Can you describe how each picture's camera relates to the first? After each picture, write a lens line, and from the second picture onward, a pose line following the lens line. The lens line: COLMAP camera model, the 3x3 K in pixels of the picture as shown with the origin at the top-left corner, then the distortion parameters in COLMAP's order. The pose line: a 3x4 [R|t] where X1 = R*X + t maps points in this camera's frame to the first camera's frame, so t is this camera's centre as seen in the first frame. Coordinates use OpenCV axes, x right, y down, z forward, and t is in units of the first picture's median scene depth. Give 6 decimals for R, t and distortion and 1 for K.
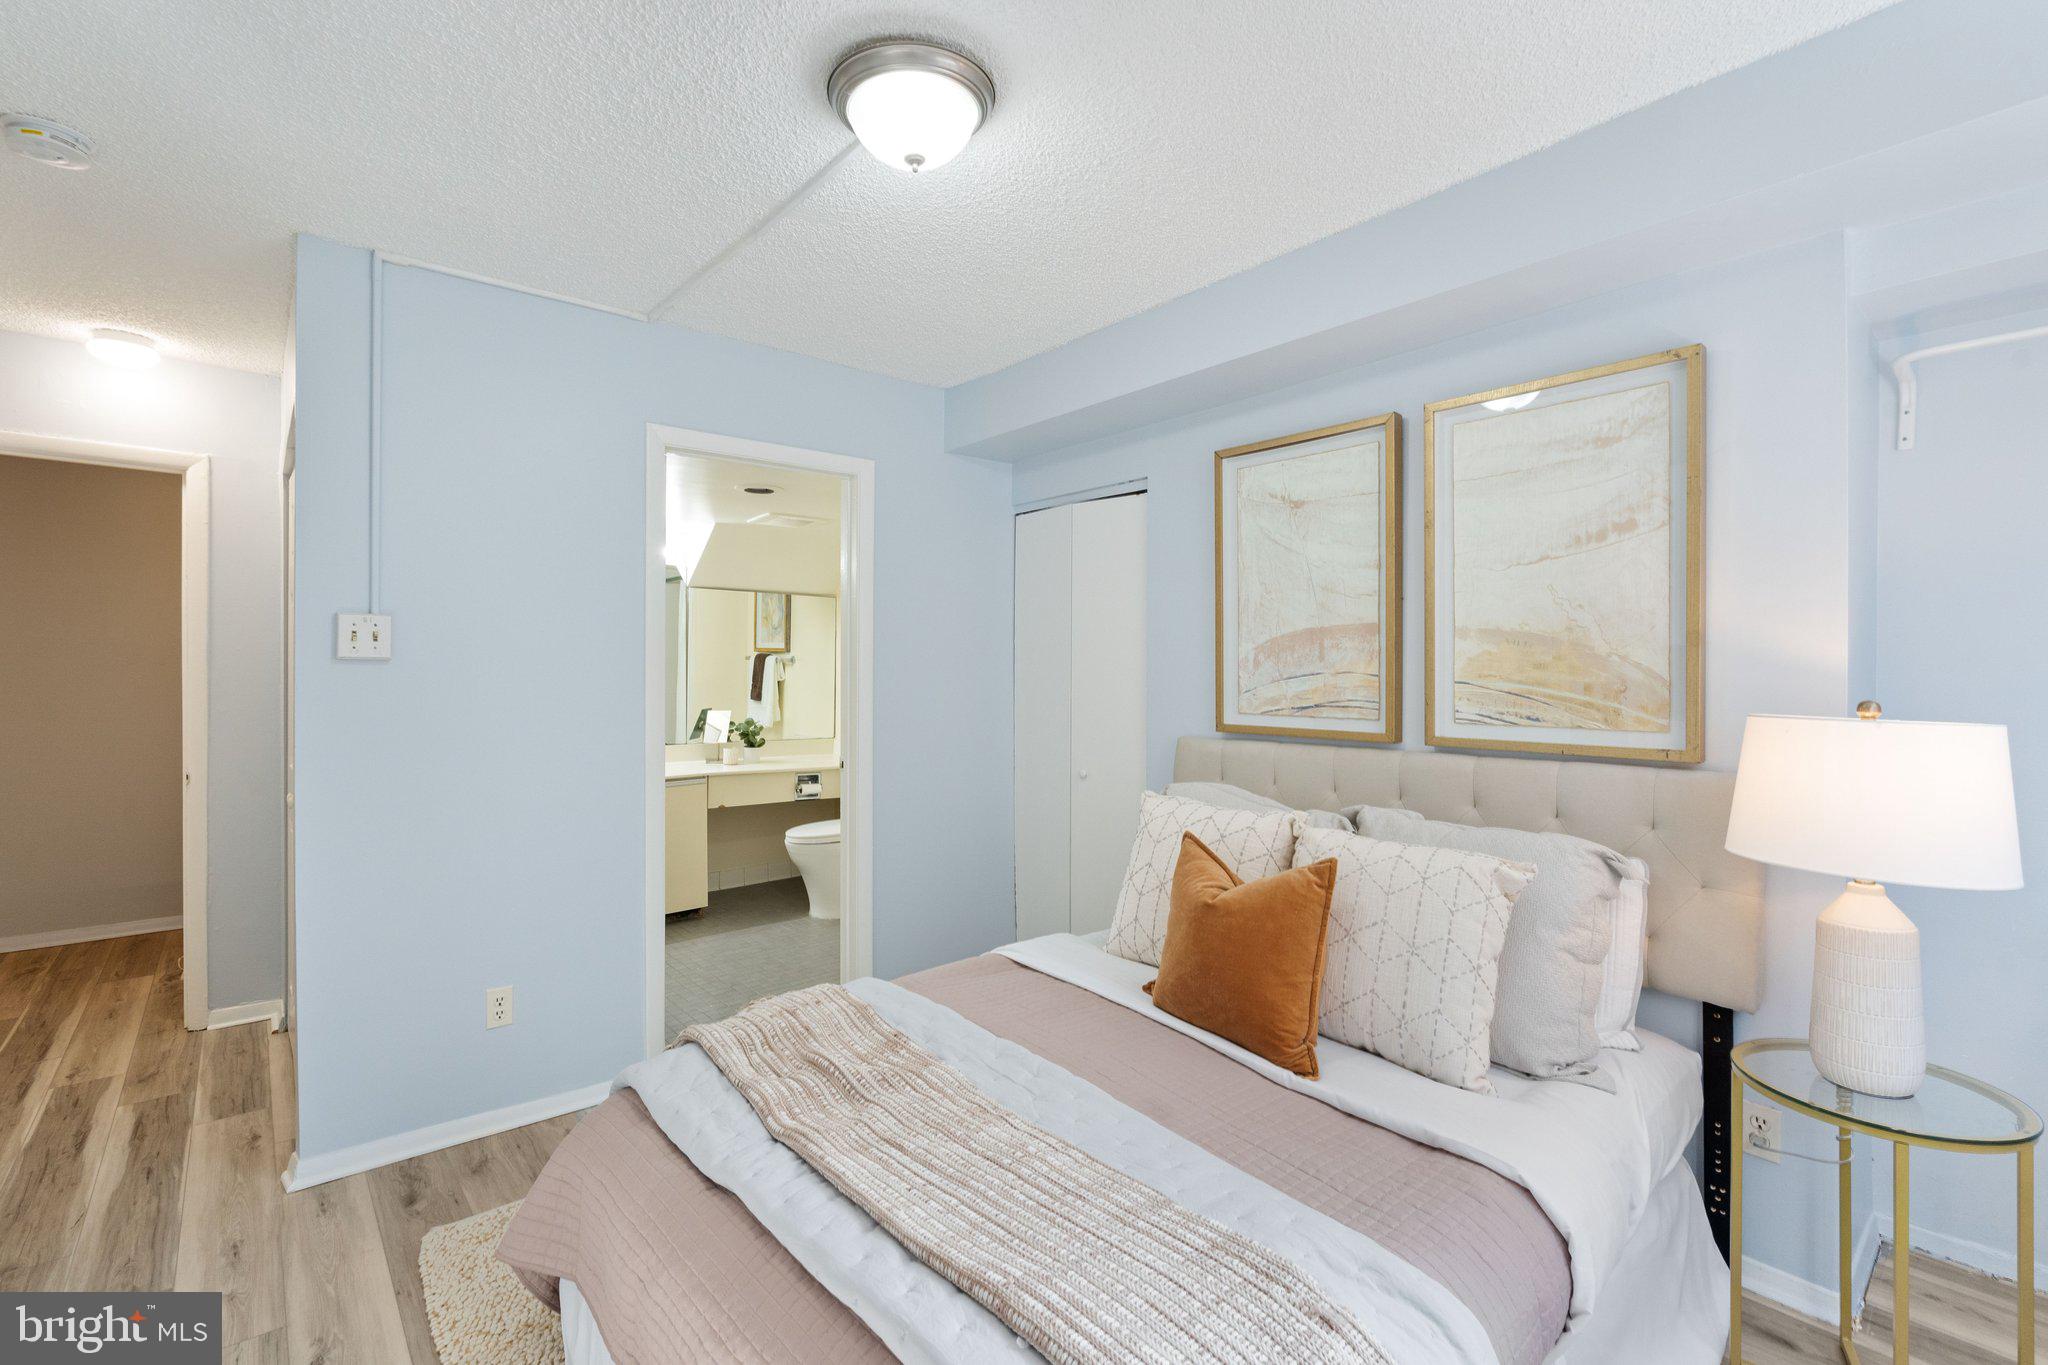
lens RADIAL K [[897.6, 0, 1012.3], [0, 897.6, 673.7], [0, 0, 1]] dist [-0.001367, -0.000267]
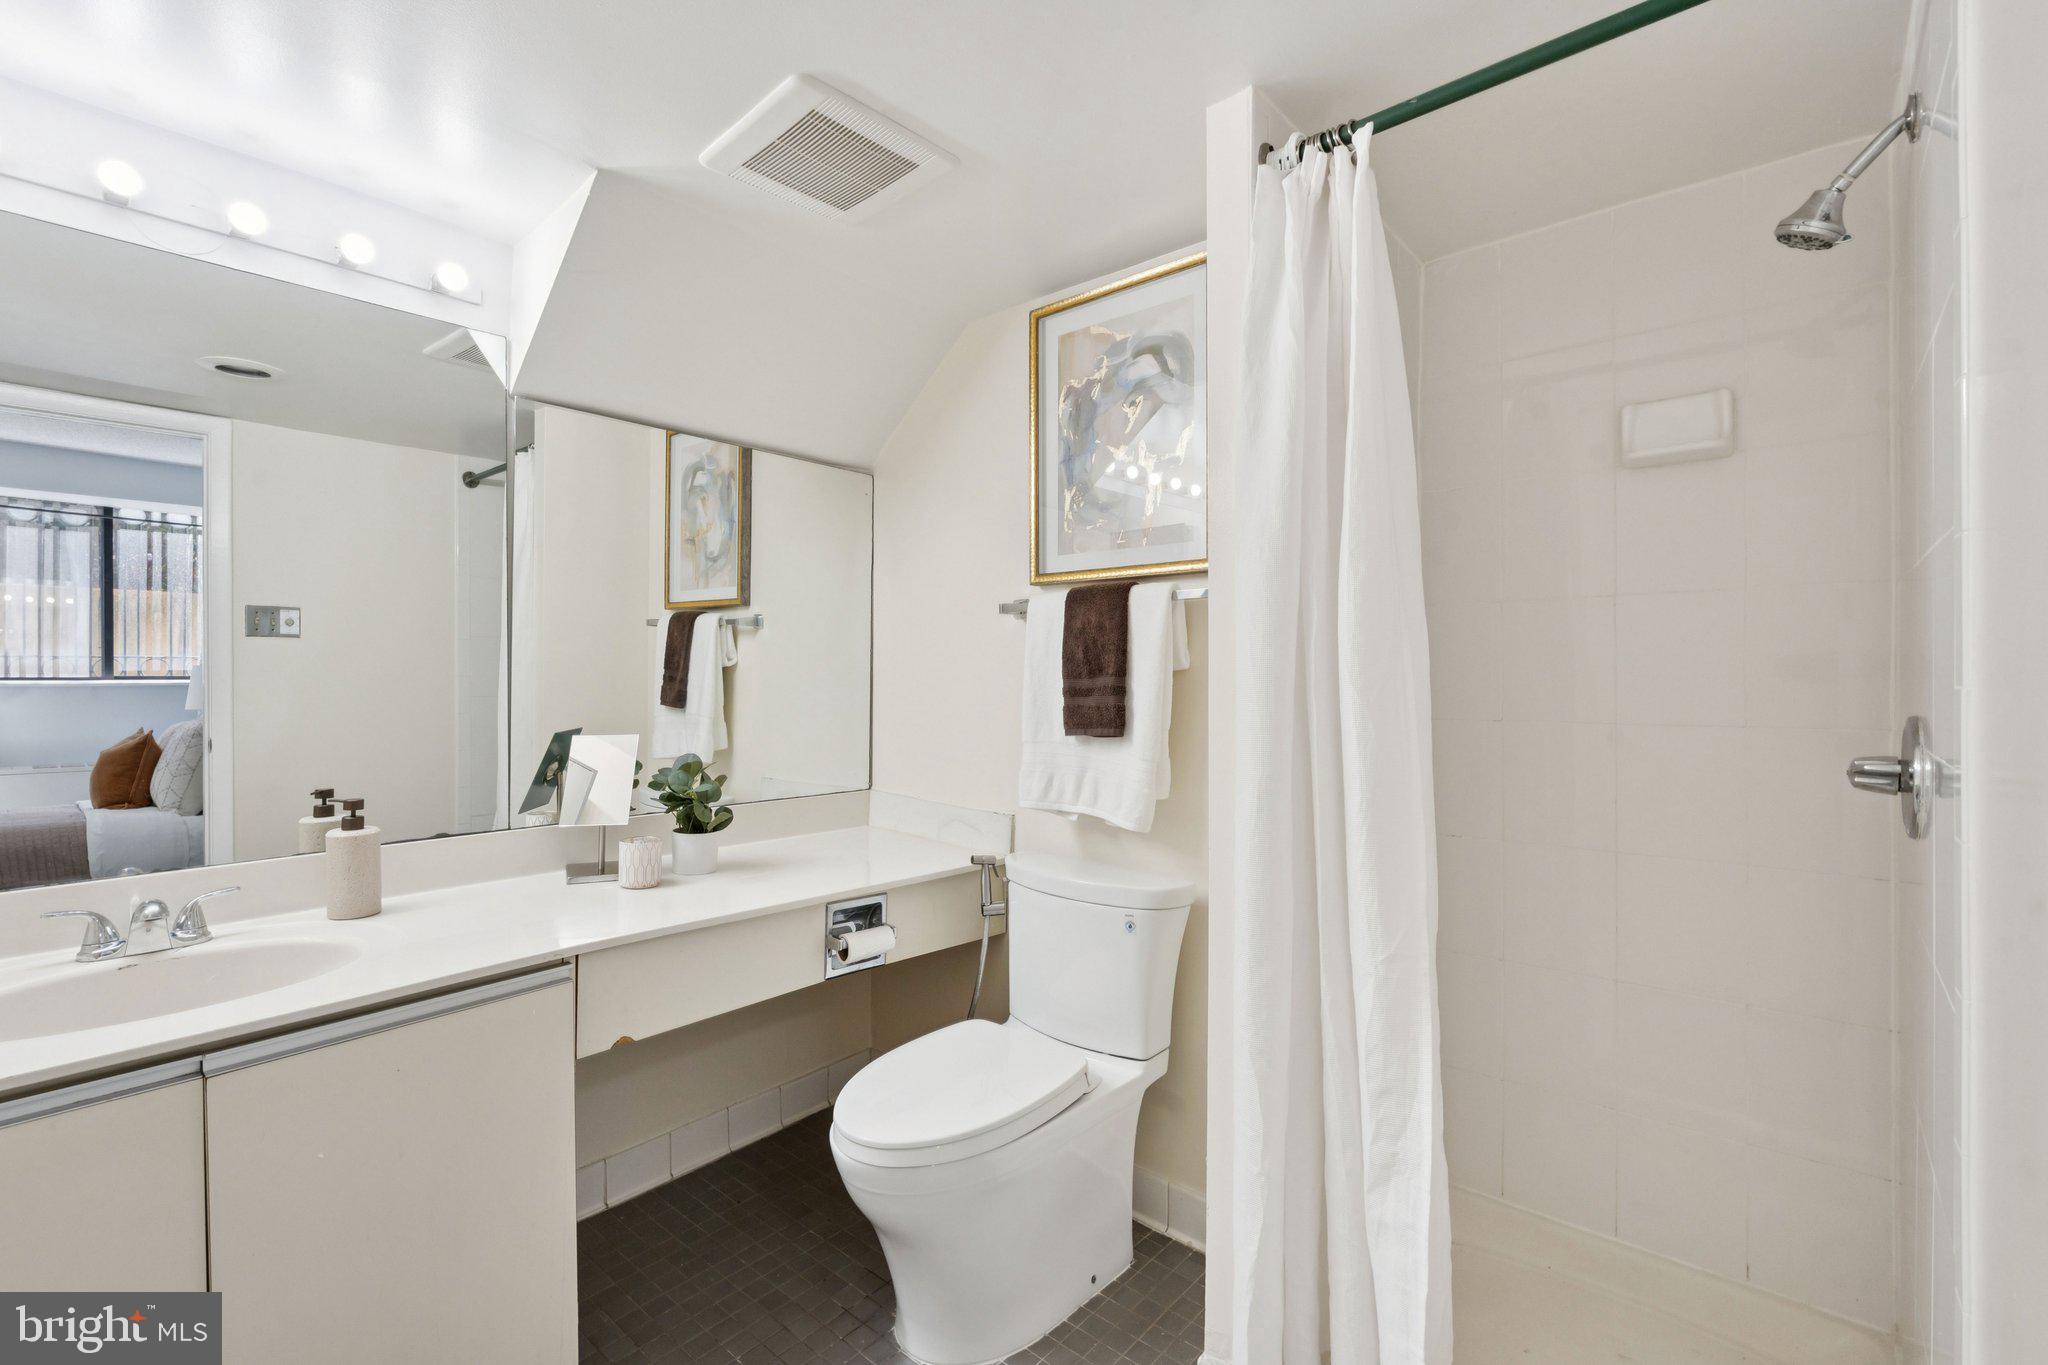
lens RADIAL K [[904.5, 0, 1009.2], [0, 904.5, 675.7], [0, 0, 1]] dist [-0.001070, -0.000377]
pose [[0.991299, -0.000422, 0.131632, -0.173420], [0.000615, 0.999999, -0.001427, 0.013990], [-0.131631, 0.001495, 0.991298, 0.501317]]
